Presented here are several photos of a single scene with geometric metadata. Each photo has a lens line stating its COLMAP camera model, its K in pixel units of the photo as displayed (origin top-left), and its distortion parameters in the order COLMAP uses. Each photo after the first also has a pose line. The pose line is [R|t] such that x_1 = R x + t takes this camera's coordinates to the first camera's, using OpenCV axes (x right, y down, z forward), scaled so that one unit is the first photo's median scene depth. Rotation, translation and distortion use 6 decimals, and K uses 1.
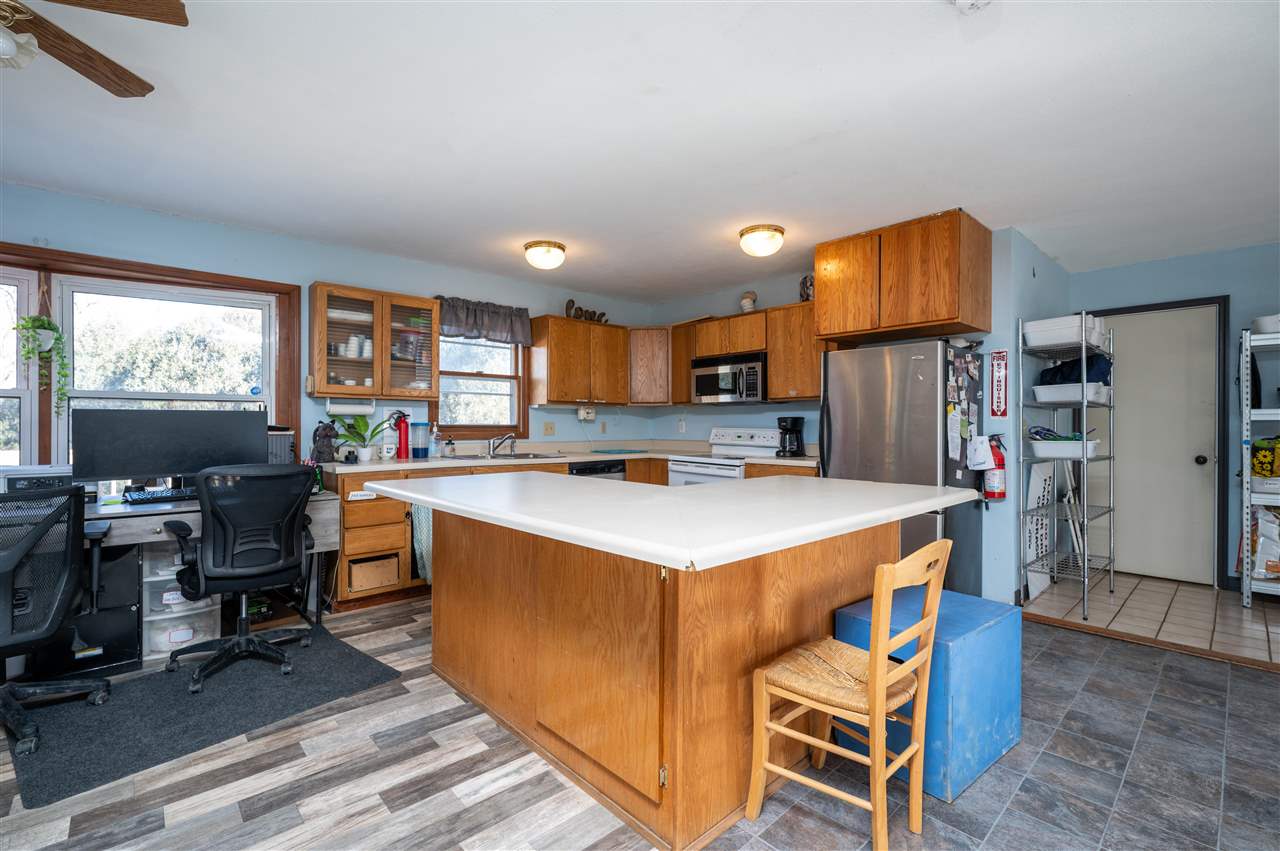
lens RADIAL K [[561.2, 0, 637.7], [0, 561.2, 425.5], [0, 0, 1]] dist [0.000848, 0.000410]
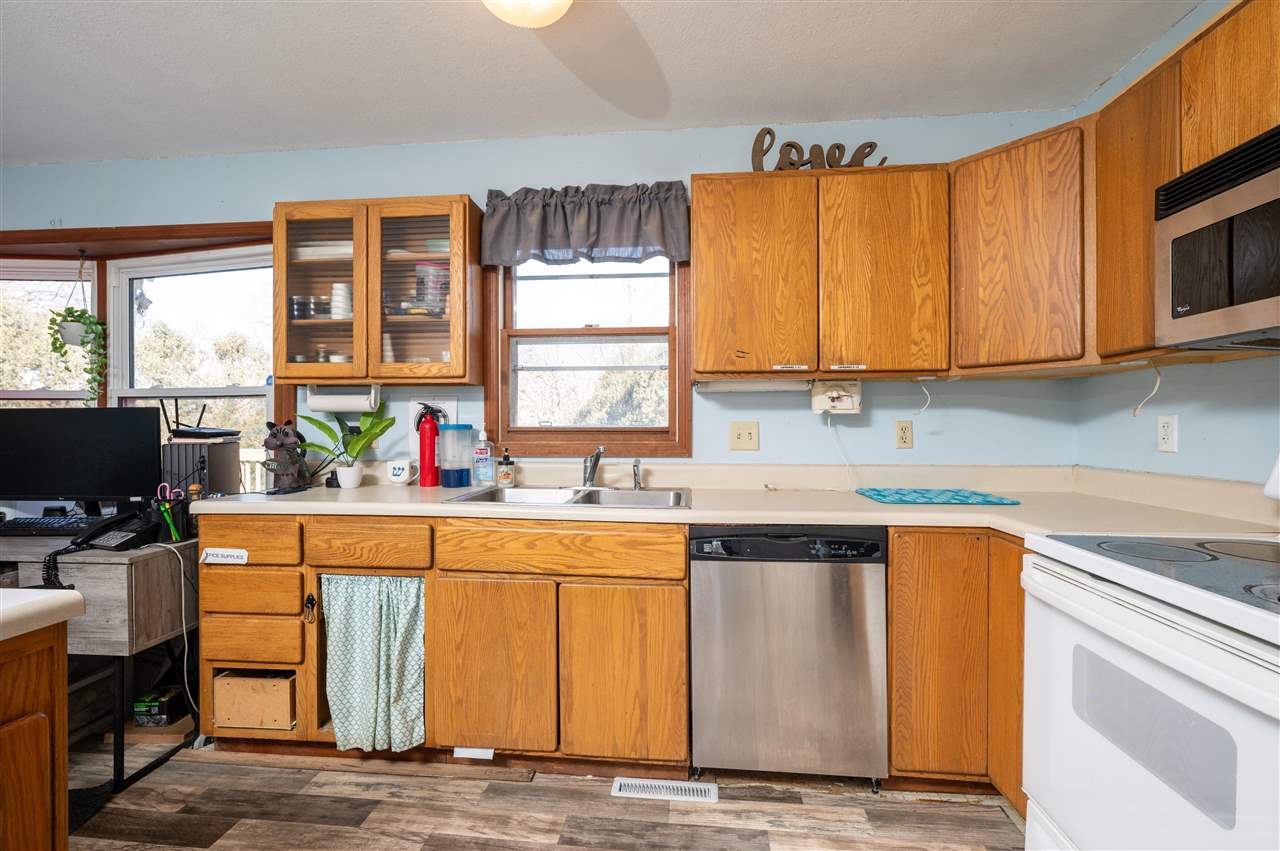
lens RADIAL K [[612.6, 0, 637.6], [0, 612.6, 428.7], [0, 0, 1]] dist [0.006404, 0.000514]
pose [[0.664962, -0.003398, -0.746870, 0.165603], [0.003626, 0.999993, -0.001321, 0.000344], [0.746869, -0.001829, 0.664969, 0.637914]]
